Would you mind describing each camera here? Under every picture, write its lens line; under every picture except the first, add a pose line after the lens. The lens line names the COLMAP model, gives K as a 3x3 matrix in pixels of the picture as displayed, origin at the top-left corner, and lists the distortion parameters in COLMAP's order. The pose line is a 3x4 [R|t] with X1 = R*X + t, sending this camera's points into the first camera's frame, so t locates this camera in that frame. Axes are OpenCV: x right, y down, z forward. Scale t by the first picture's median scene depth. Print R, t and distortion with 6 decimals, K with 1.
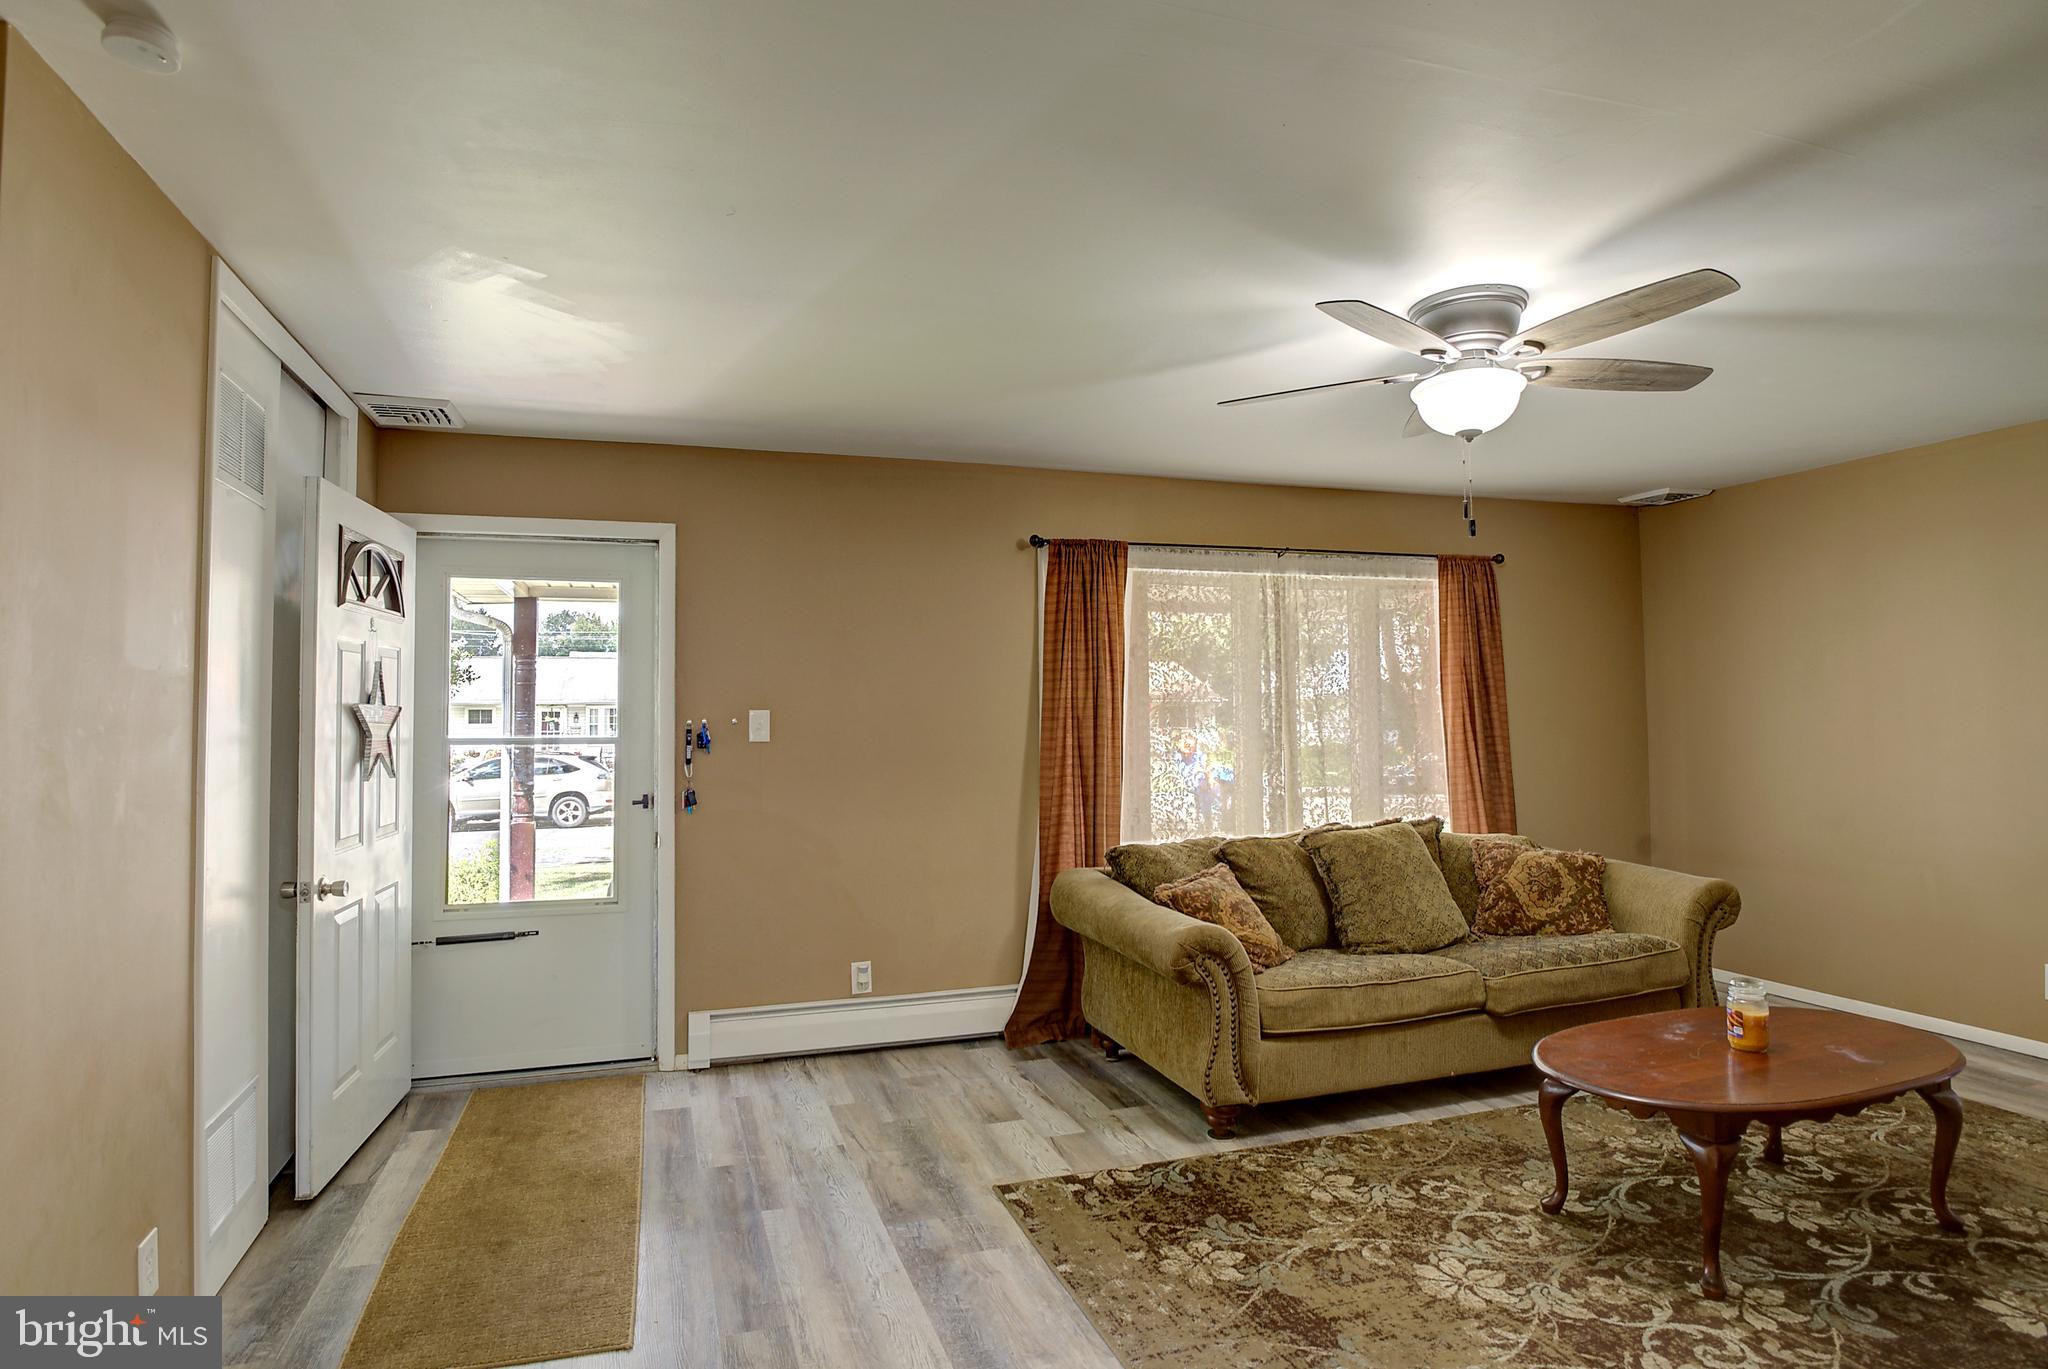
lens RADIAL K [[1085.1, 0, 1025.0], [0, 1085.1, 679.1], [0, 0, 1]] dist [-0.016592, -0.008225]
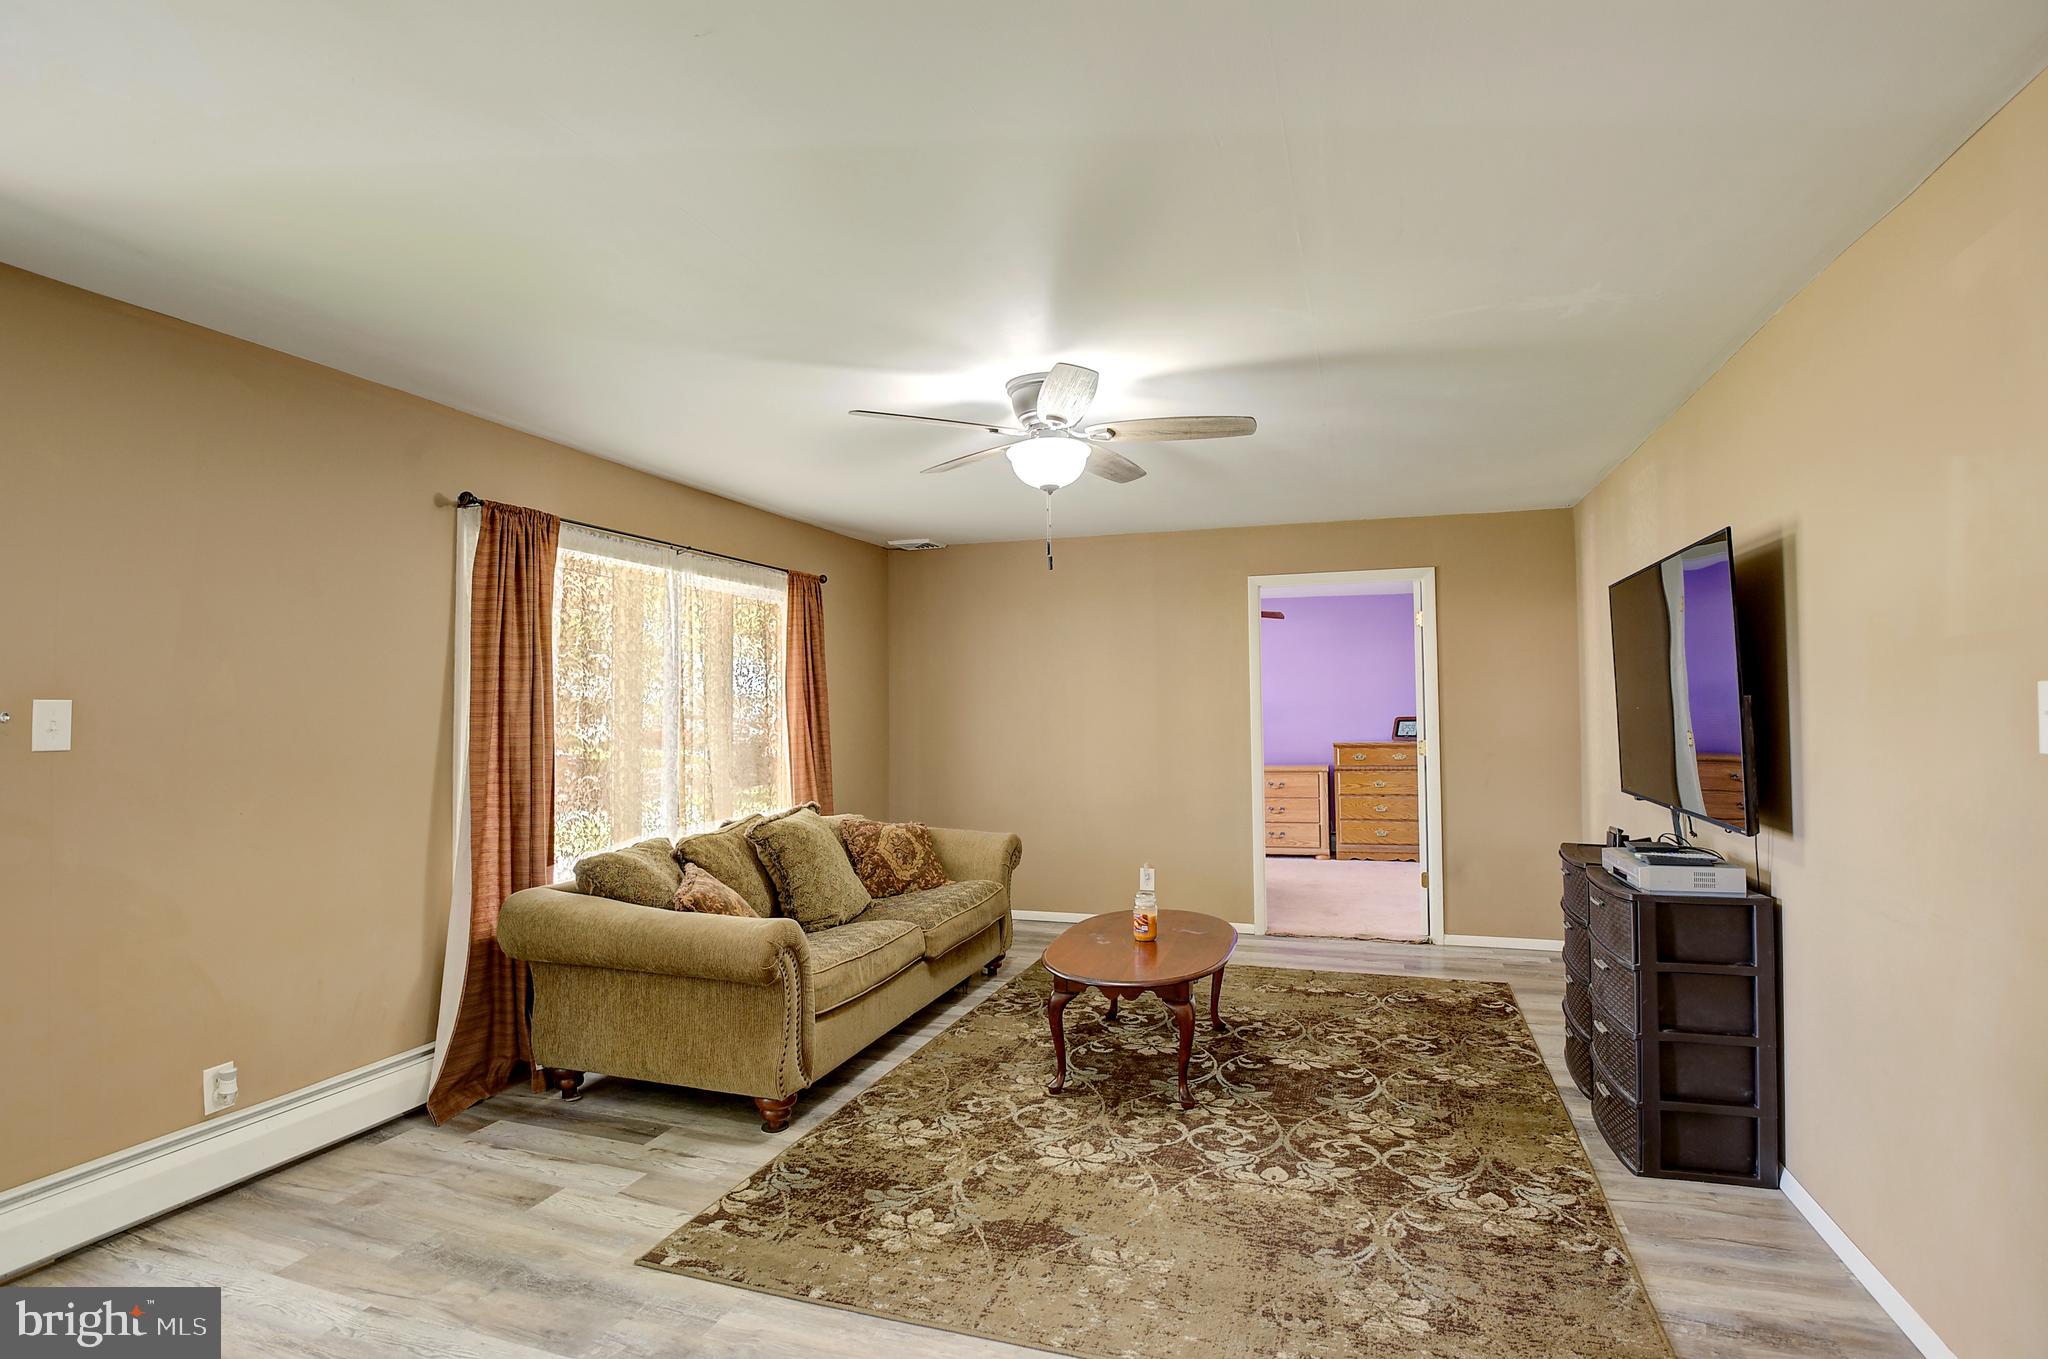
lens RADIAL K [[1013.3, 0, 1020.2], [0, 1013.3, 679.4], [0, 0, 1]] dist [-0.018959, -0.005245]
pose [[0.592439, 0.030044, 0.805055, -0.452466], [-0.027233, 0.999480, -0.017259, 0.014447], [-0.805155, -0.011699, 0.592949, 0.264644]]
